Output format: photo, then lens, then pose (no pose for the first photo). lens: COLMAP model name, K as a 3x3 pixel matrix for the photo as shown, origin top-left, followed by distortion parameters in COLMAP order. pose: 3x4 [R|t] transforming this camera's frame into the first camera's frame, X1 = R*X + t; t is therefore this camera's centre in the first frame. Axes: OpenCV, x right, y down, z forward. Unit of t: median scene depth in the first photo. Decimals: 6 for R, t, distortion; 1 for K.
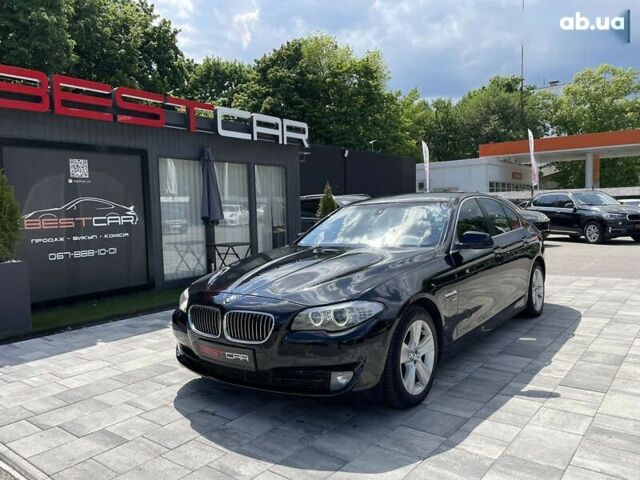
lens RADIAL K [[485.9, 0, 320.0], [0, 485.9, 240.0], [0, 0, 1]] dist [0.091592, -0.119330]
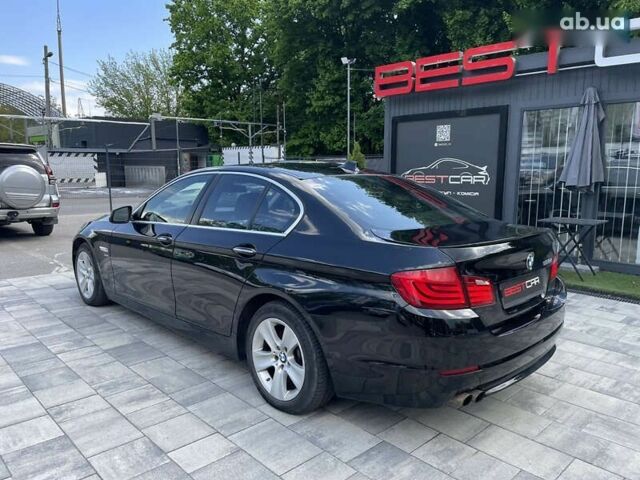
lens RADIAL K [[485.9, 0, 320.0], [0, 485.9, 240.0], [0, 0, 1]] dist [0.091592, -0.119330]
pose [[-0.144388, 0.174296, -0.974050, 0.658992], [-0.063159, 0.980734, 0.184855, -0.083748], [0.987503, 0.088211, -0.130598, 0.799007]]
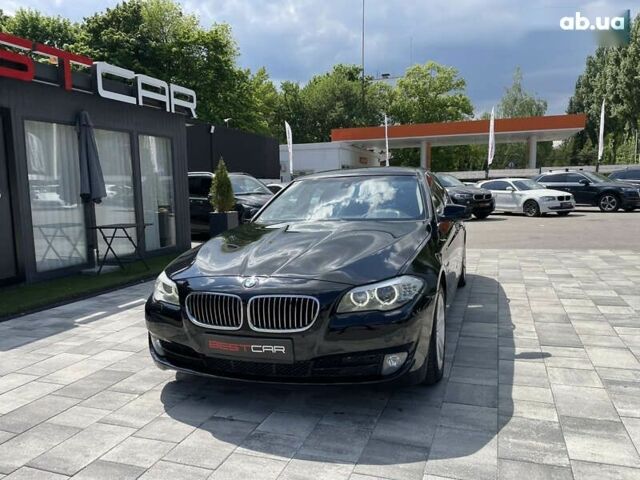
lens RADIAL K [[484.8, 0, 329.2], [0, 484.8, 245.4], [0, 0, 1]] dist [0.090387, -0.115384]
pose [[0.944024, -0.031714, 0.328348, -0.134895], [0.016234, 0.998628, 0.049782, 0.006883], [-0.329477, -0.041665, 0.943244, 0.068011]]
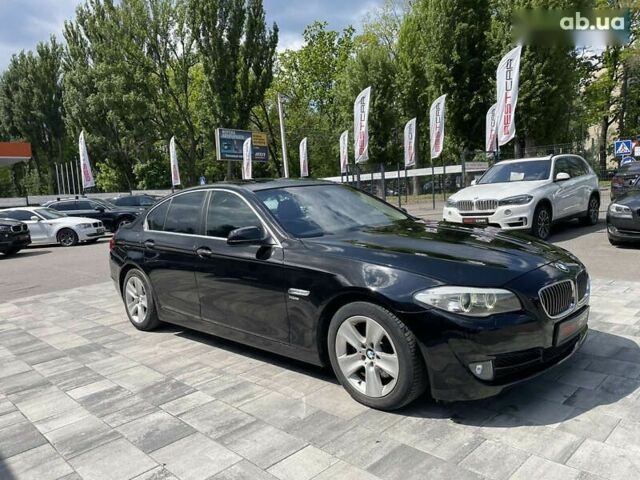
lens RADIAL K [[485.9, 0, 320.0], [0, 485.9, 240.0], [0, 0, 1]] dist [0.091592, -0.119330]
pose [[0.118676, -0.071458, 0.990358, -0.476988], [0.119823, 0.991149, 0.057157, -0.015625], [-0.985677, 0.111885, 0.126187, 0.544066]]
